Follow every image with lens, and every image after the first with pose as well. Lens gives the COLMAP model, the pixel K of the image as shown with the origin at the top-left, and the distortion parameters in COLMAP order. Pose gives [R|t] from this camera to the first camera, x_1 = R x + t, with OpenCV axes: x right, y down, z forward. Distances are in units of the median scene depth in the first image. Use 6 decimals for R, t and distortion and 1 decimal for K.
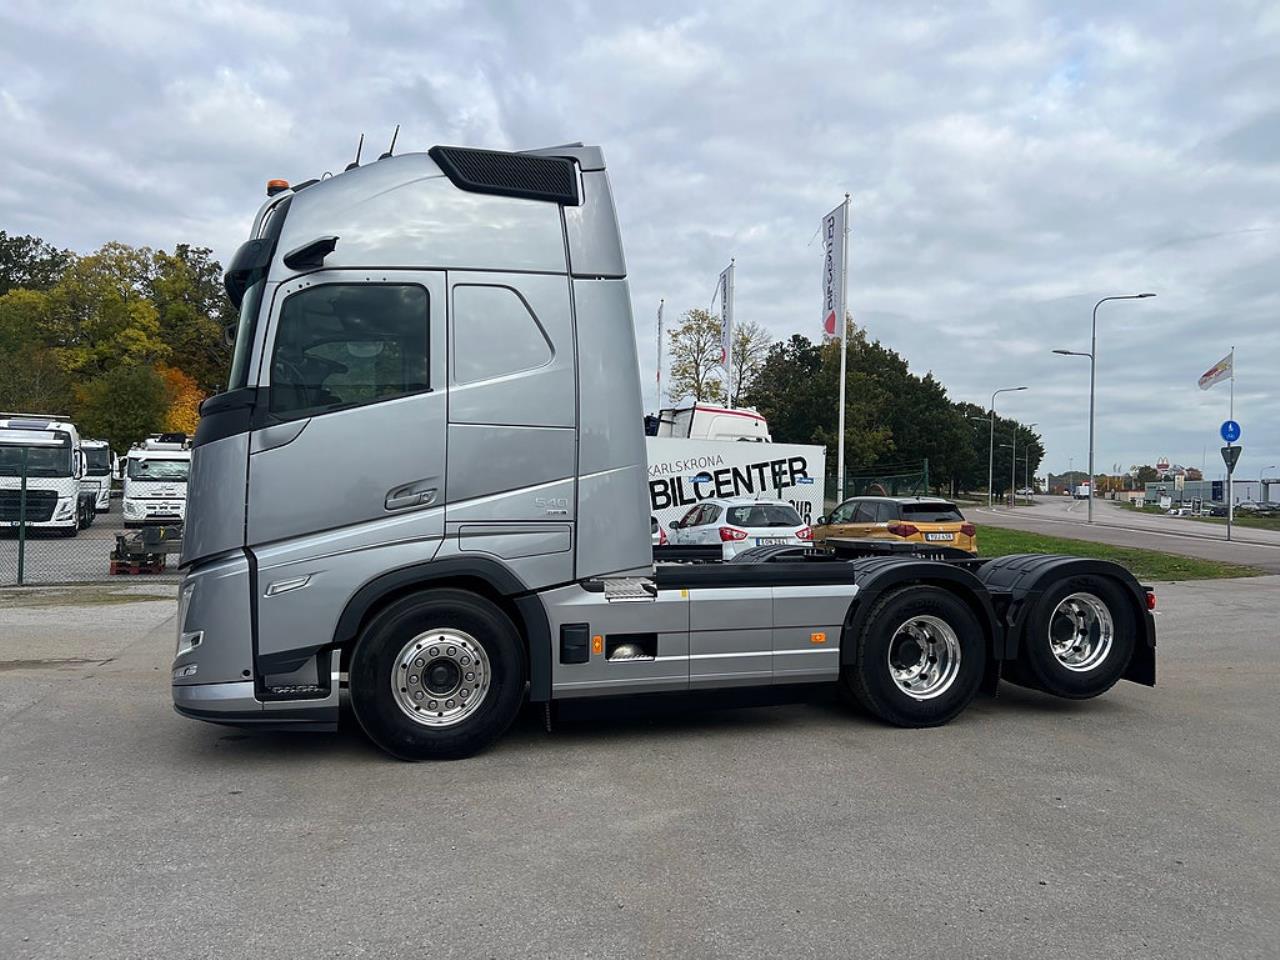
lens RADIAL K [[956.5, 0, 653.9], [0, 956.5, 485.3], [0, 0, 1]] dist [0.076388, -0.084692]
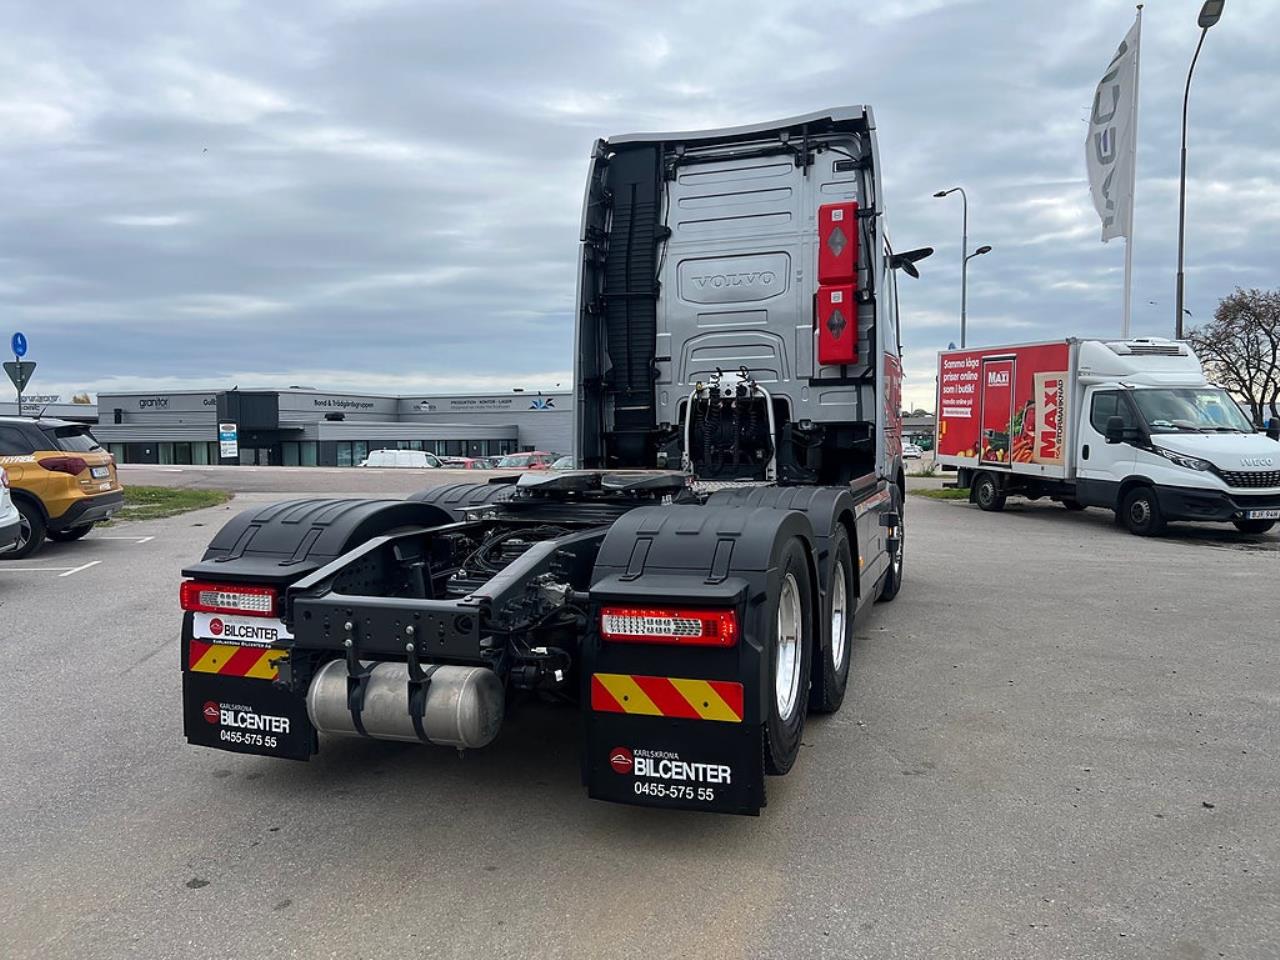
lens RADIAL K [[949.4, 0, 650.2], [0, 949.4, 480.2], [0, 0, 1]] dist [0.061187, -0.073586]
pose [[0.111193, -0.065831, 0.991616, -0.286268], [-0.005891, 0.997742, 0.066898, 0.007530], [-0.993781, -0.013280, 0.110554, 0.408640]]
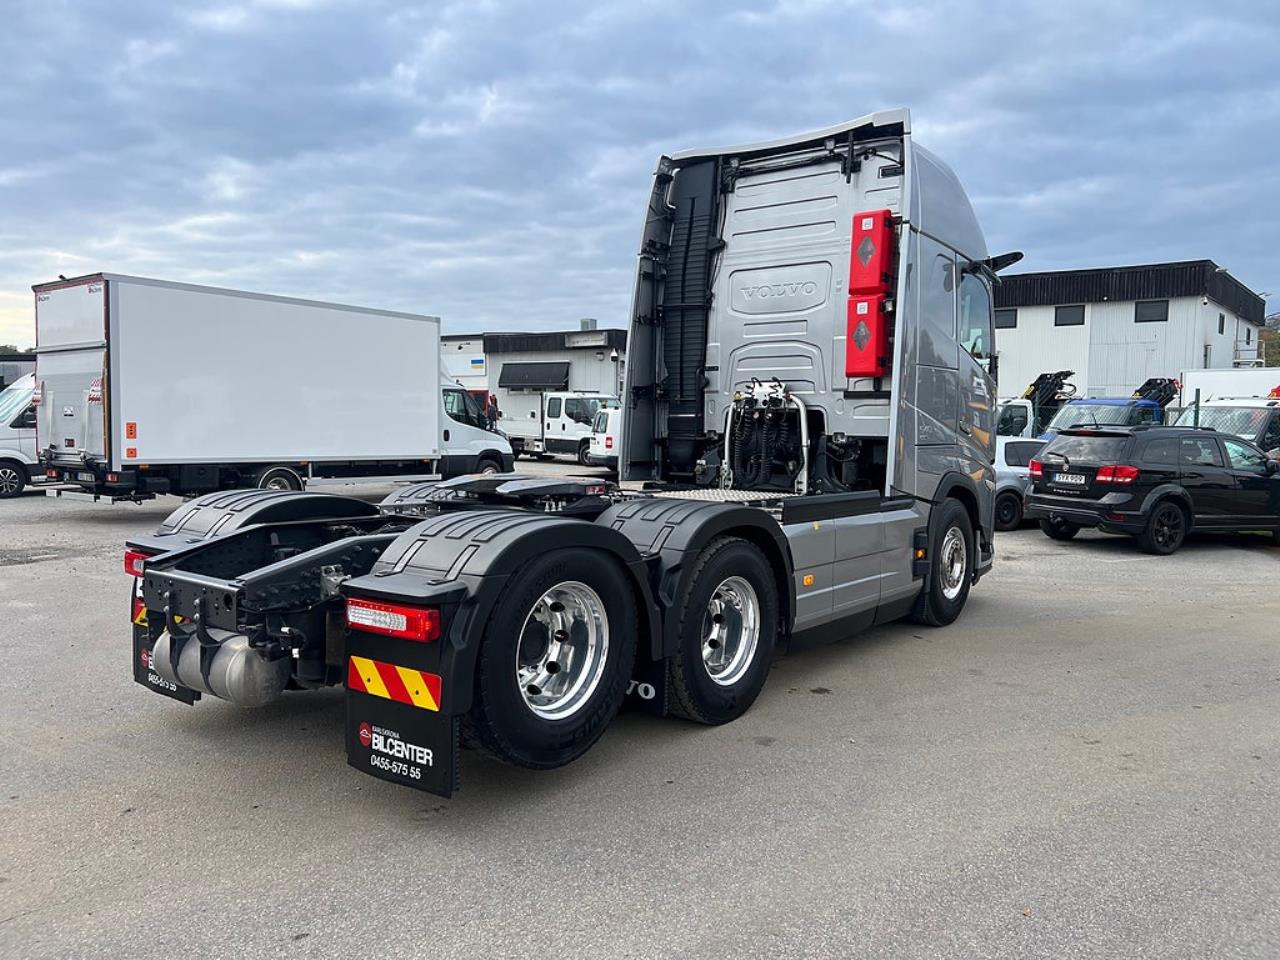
lens RADIAL K [[949.4, 0, 650.2], [0, 949.4, 480.2], [0, 0, 1]] dist [0.061187, -0.073586]
pose [[0.407442, -0.054897, 0.911579, -0.271519], [-0.033296, 0.996635, 0.074902, 0.001680], [-0.912624, -0.060870, 0.404243, 0.308755]]
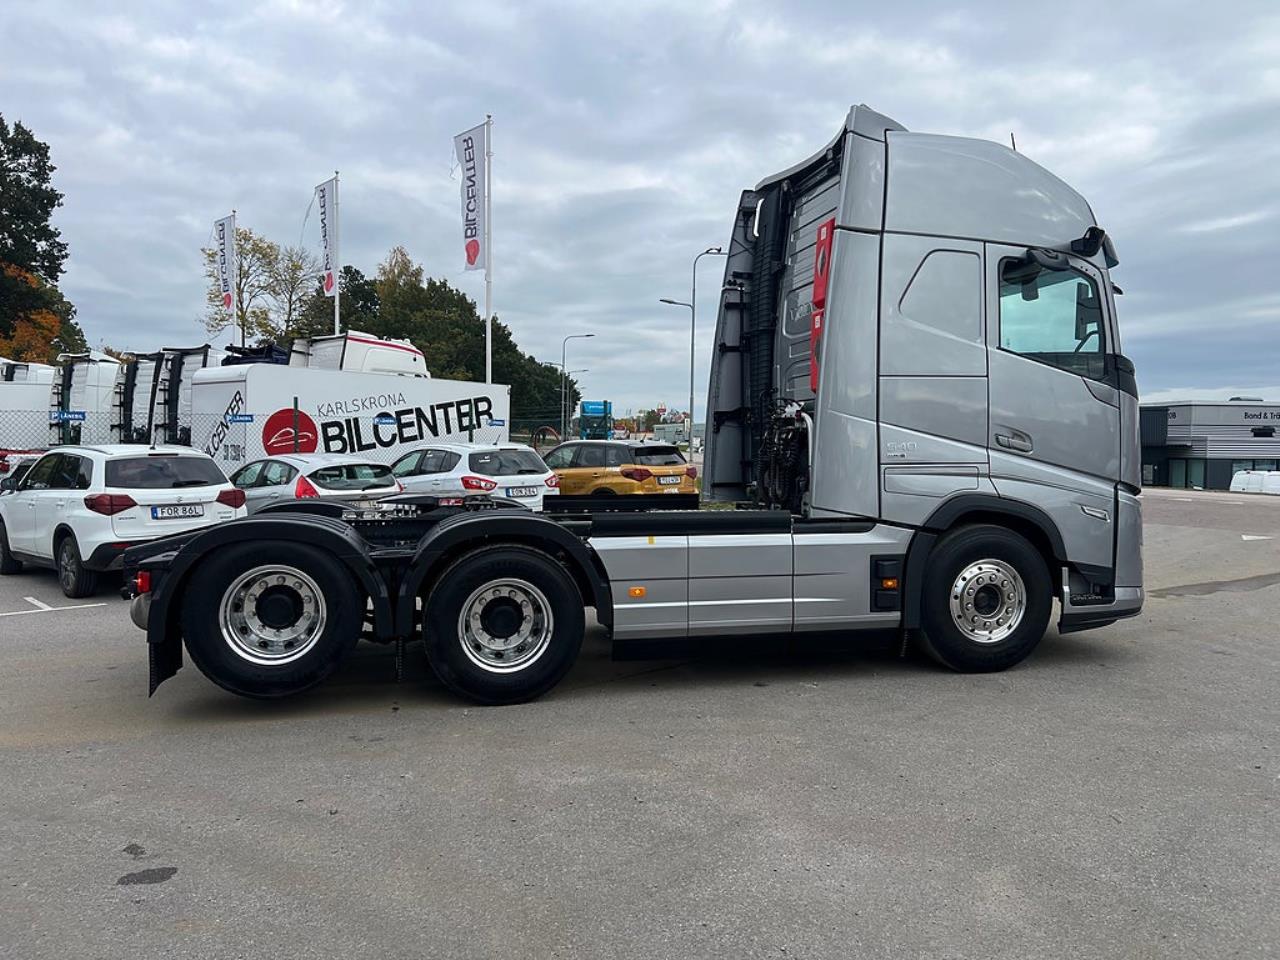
lens RADIAL K [[955.9, 0, 652.4], [0, 955.9, 478.8], [0, 0, 1]] dist [0.052142, -0.054752]
pose [[0.888925, -0.025913, 0.457319, -0.129705], [0.001258, 0.998533, 0.054134, -0.000624], [-0.458051, -0.047546, 0.887653, 0.115184]]
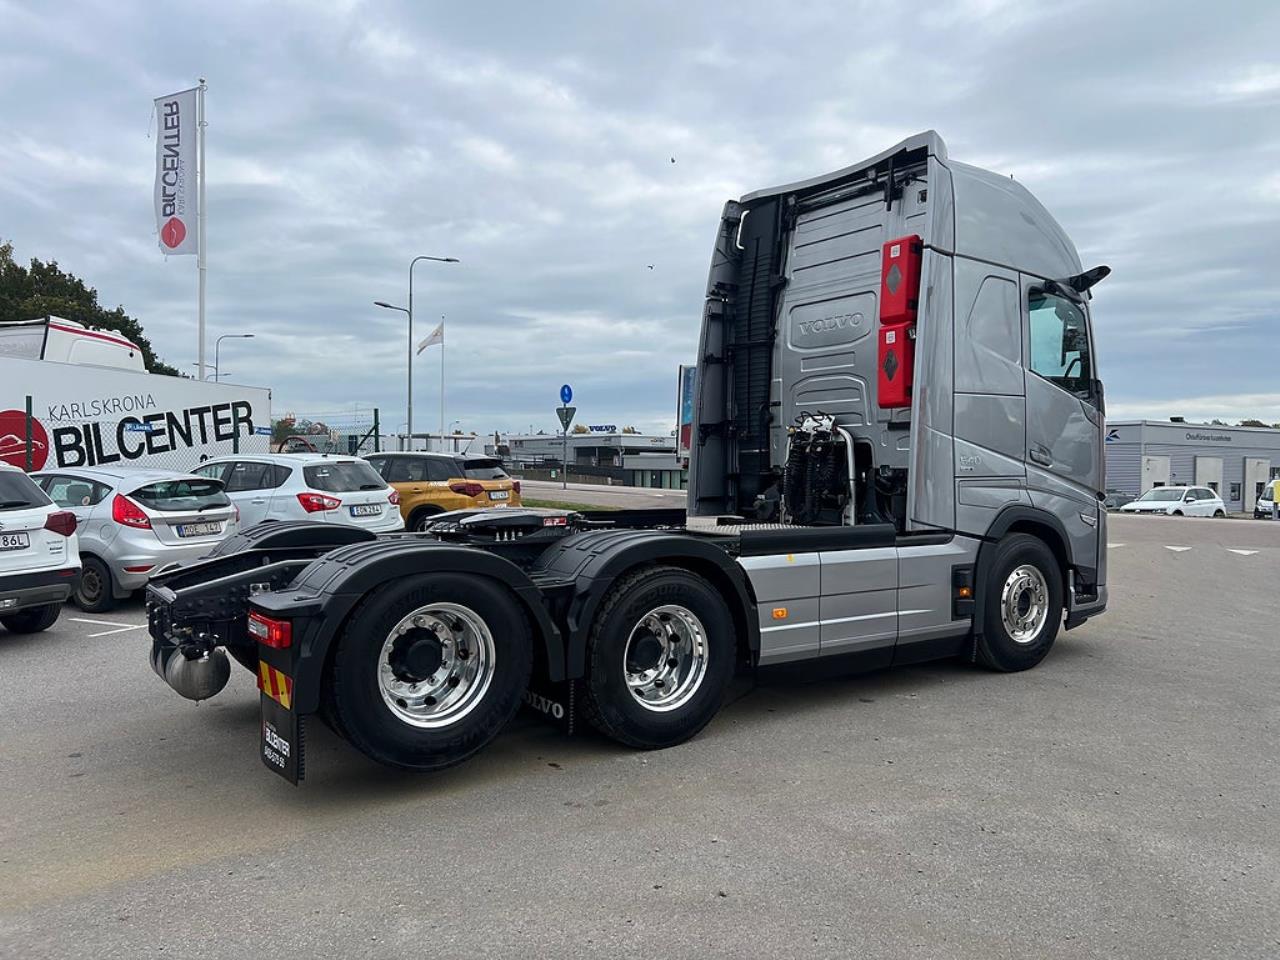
lens RADIAL K [[952.3, 0, 659.8], [0, 952.3, 481.1], [0, 0, 1]] dist [0.055787, -0.059589]
pose [[0.656000, -0.023609, 0.754391, -0.231932], [-0.010359, 0.999135, 0.040276, 0.000898], [-0.754690, -0.034236, 0.655188, 0.222794]]
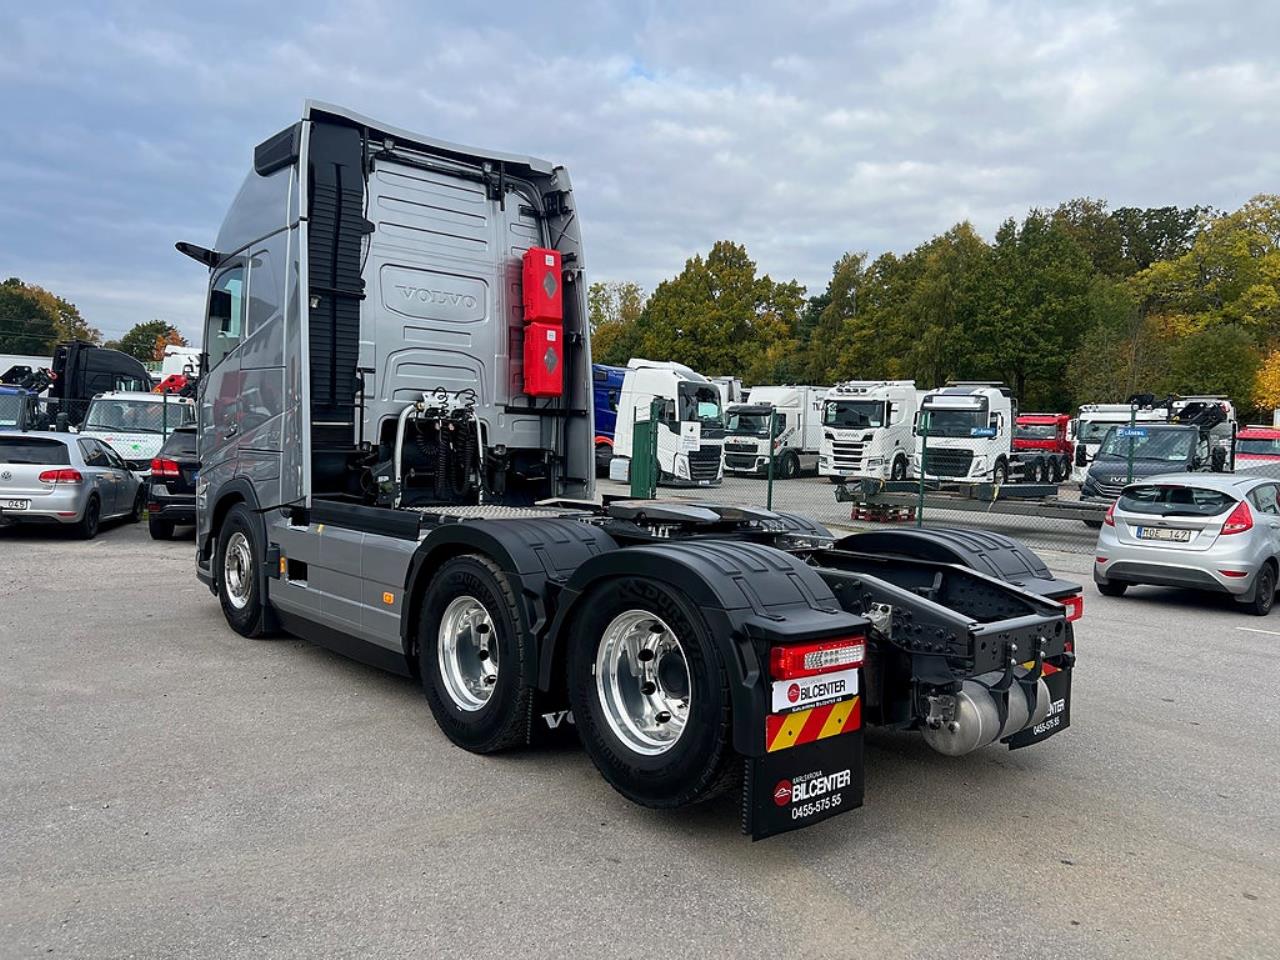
lens RADIAL K [[956.9, 0, 635.2], [0, 956.9, 483.6], [0, 0, 1]] dist [0.057163, -0.080605]
pose [[-0.812461, -0.058818, 0.580041, -0.181734], [-0.048911, 0.998267, 0.032717, 0.008693], [-0.580960, -0.001789, -0.813930, 0.671338]]
